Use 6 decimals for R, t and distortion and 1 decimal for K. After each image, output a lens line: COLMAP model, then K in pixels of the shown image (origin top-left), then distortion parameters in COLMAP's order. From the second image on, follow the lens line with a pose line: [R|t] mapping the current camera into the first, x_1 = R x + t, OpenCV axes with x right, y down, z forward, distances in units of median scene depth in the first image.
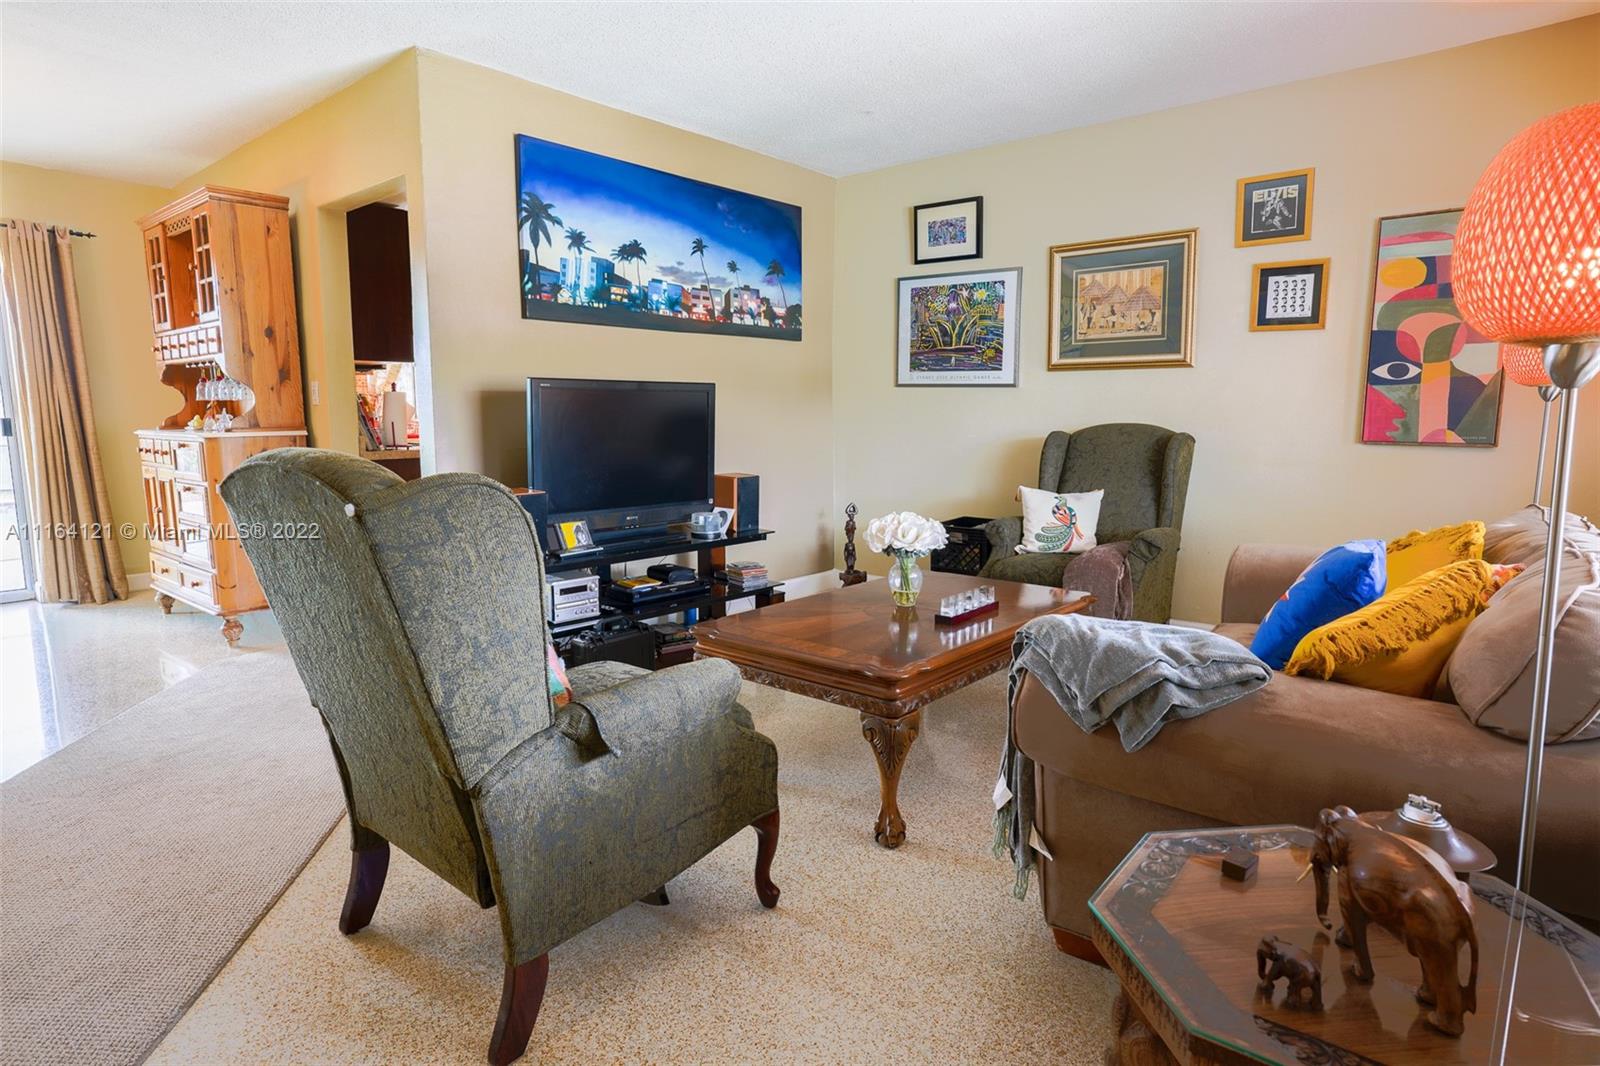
lens RADIAL K [[888.0, 0, 802.5], [0, 888.0, 523.3], [0, 0, 1]] dist [-0.037118, 0.025465]
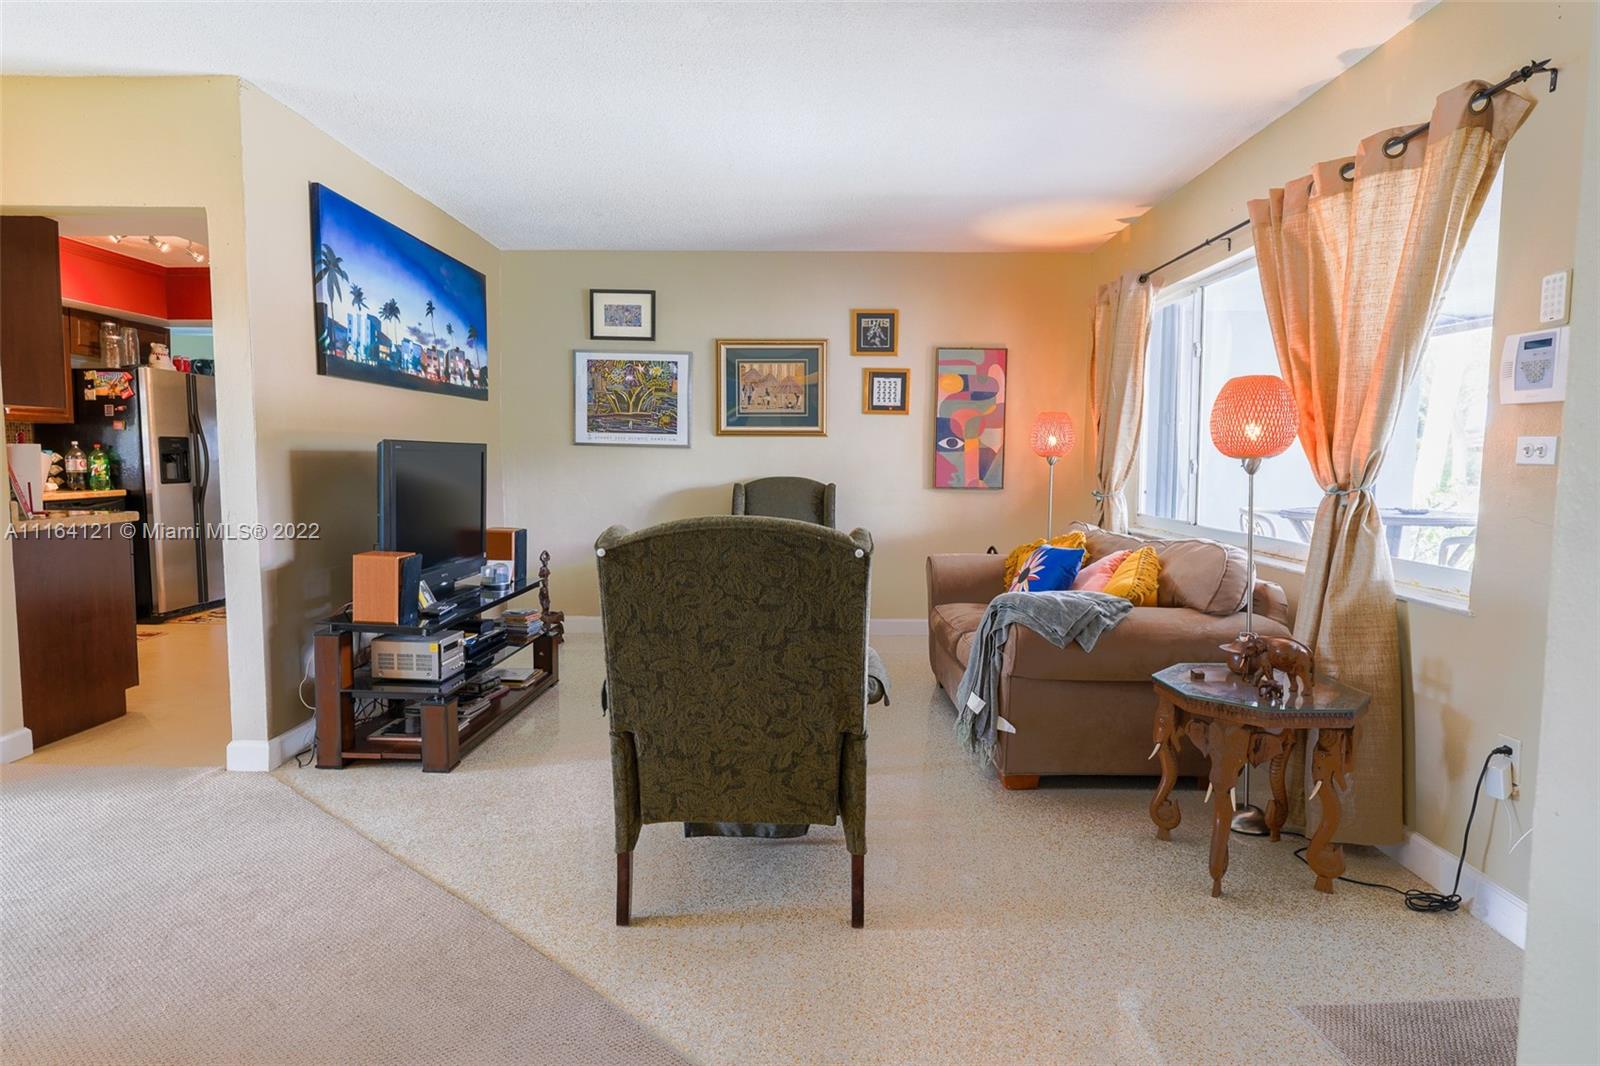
lens RADIAL K [[888.0, 0, 786.8], [0, 888.0, 540.1], [0, 0, 1]] dist [-0.037118, 0.025465]
pose [[0.763649, -0.056145, 0.643186, -0.495811], [0.075303, 0.997158, -0.002363, -0.013092], [-0.641225, 0.050238, 0.765707, -0.032166]]
